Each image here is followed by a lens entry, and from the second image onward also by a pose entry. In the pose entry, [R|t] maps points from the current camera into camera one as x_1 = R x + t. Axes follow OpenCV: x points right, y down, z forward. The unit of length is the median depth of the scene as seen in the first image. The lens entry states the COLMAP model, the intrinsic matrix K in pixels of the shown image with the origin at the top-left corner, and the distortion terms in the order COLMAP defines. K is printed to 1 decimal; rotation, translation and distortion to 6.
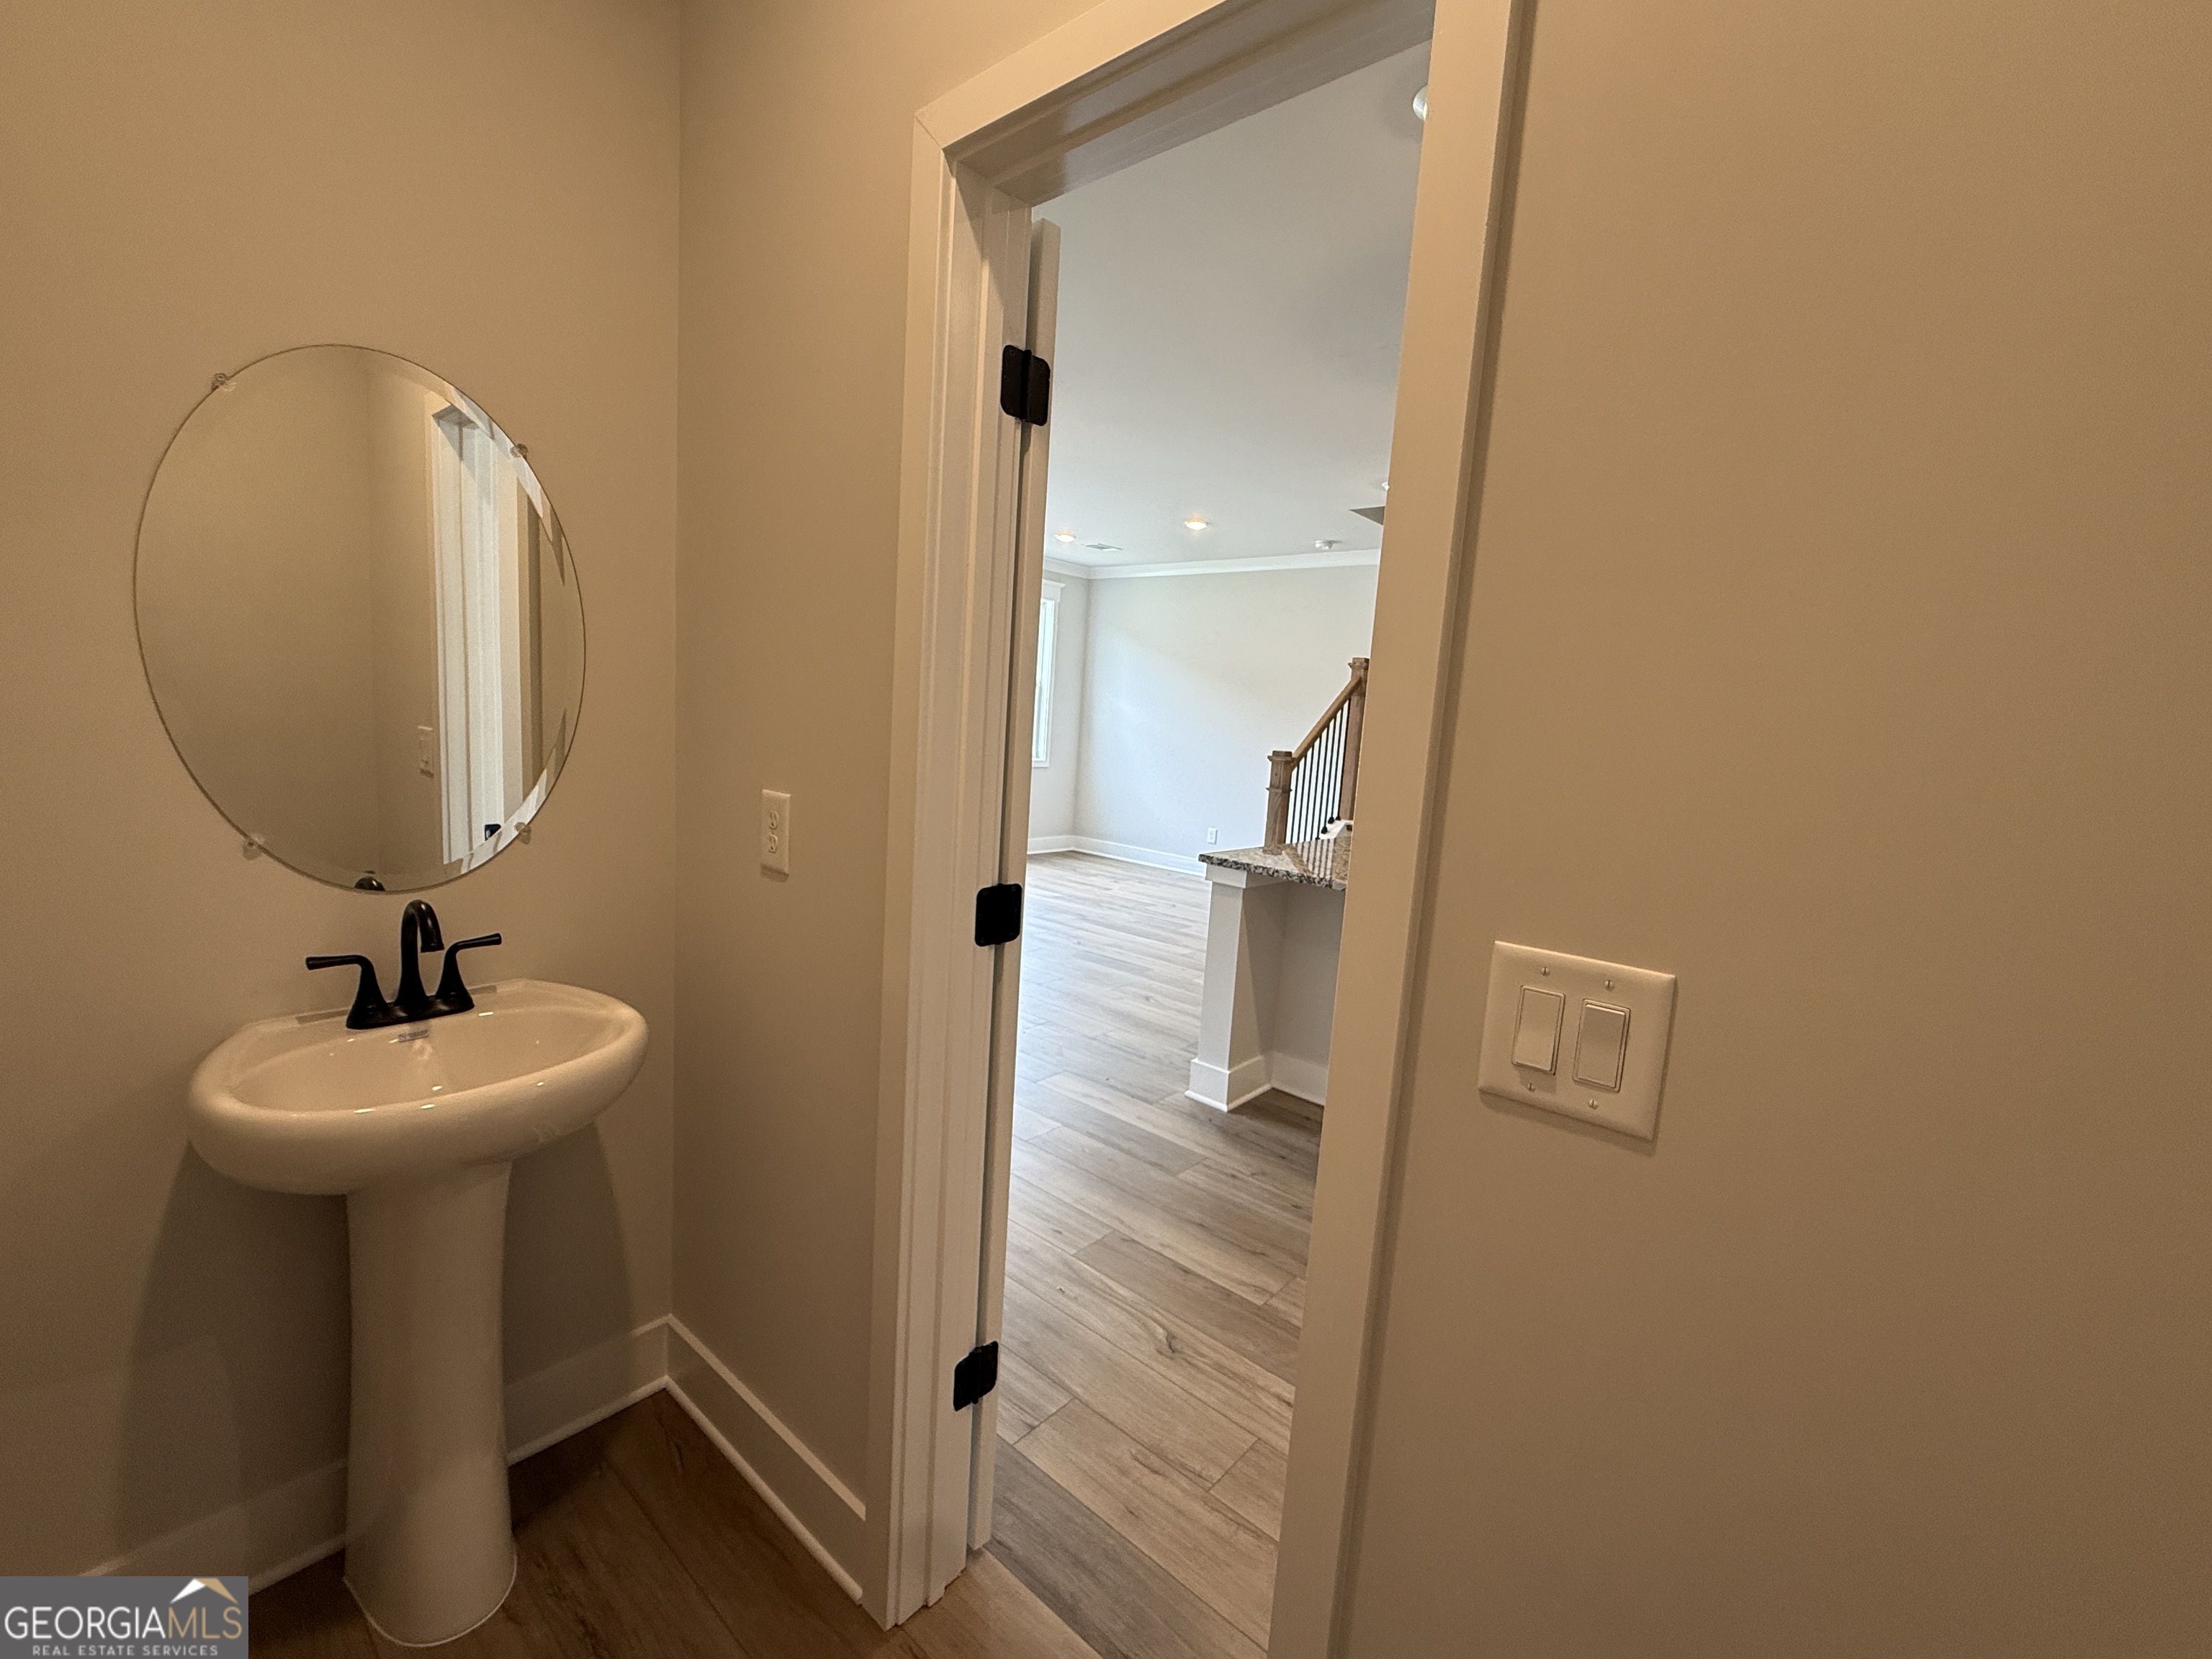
lens RADIAL K [[935.6, 0, 1106.0], [0, 935.6, 829.5], [0, 0, 1]] dist [-0.000979, -0.000039]
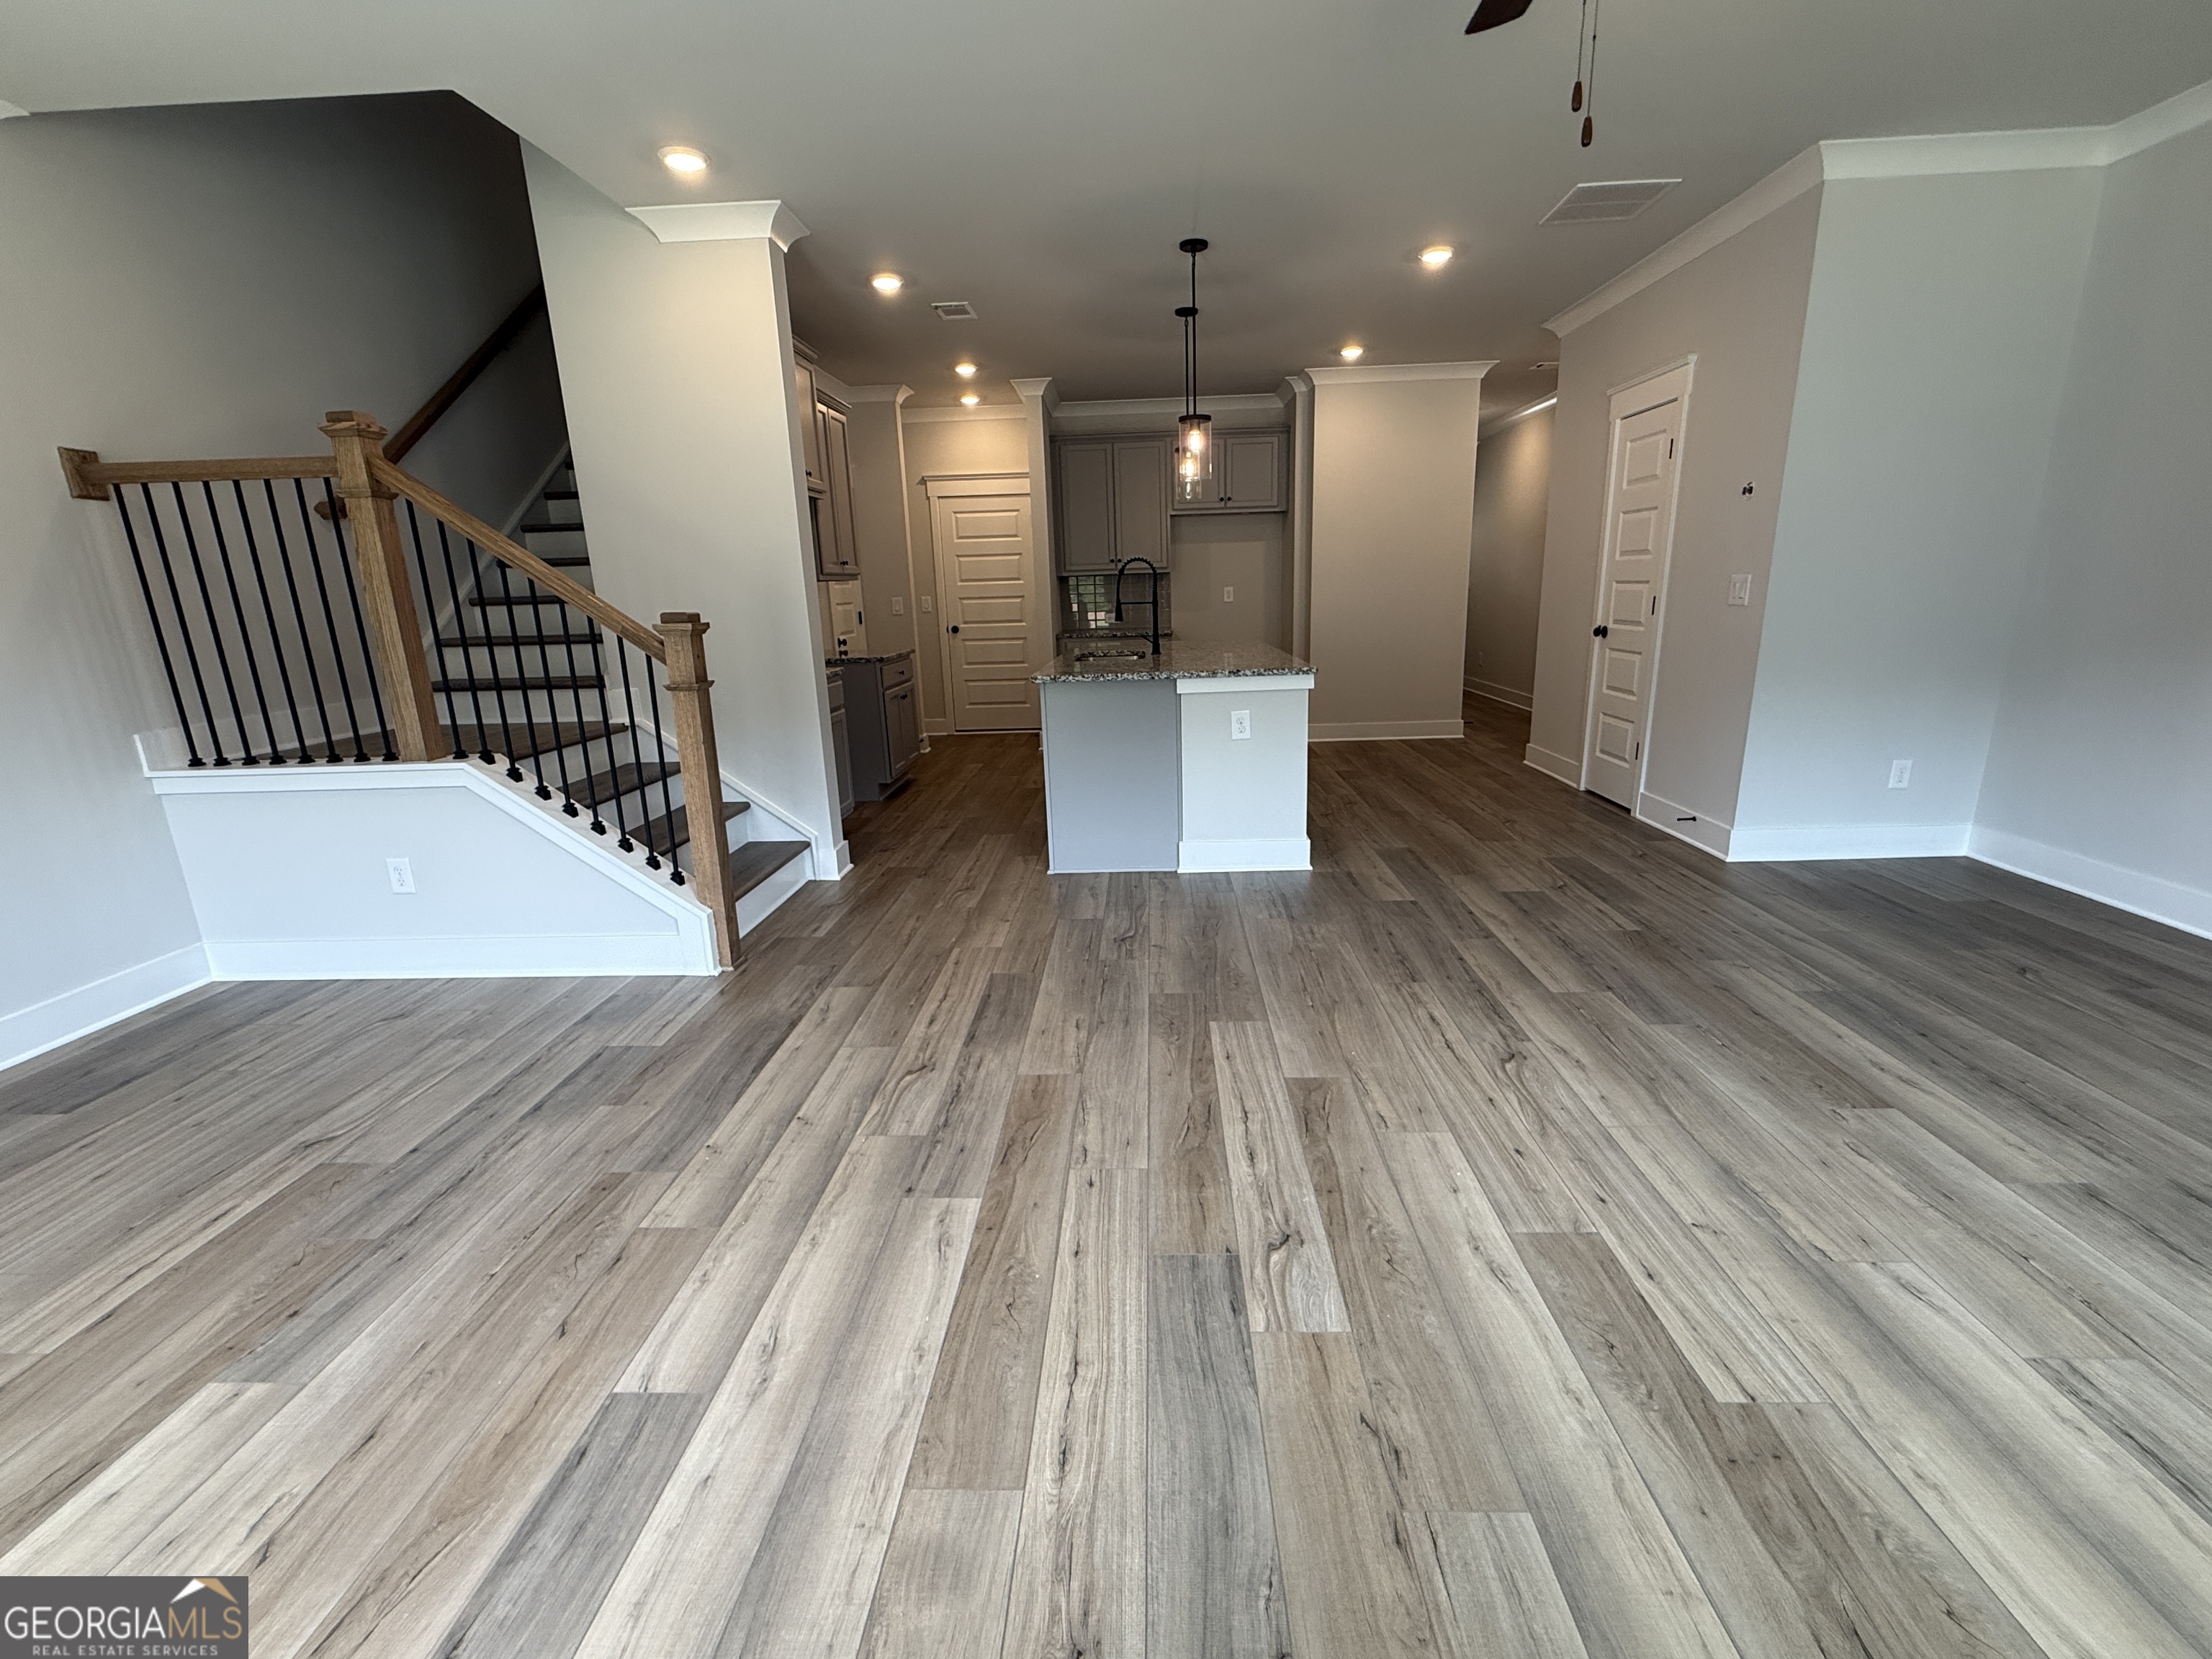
lens RADIAL K [[948.8, 0, 1111.6], [0, 948.8, 831.5], [0, 0, 1]] dist [0.001077, 0.000185]
pose [[-0.621969, -0.237627, 0.746115, -0.439149], [0.089801, 0.924910, 0.369429, -0.161394], [-0.777876, 0.296775, -0.553926, 1.238193]]
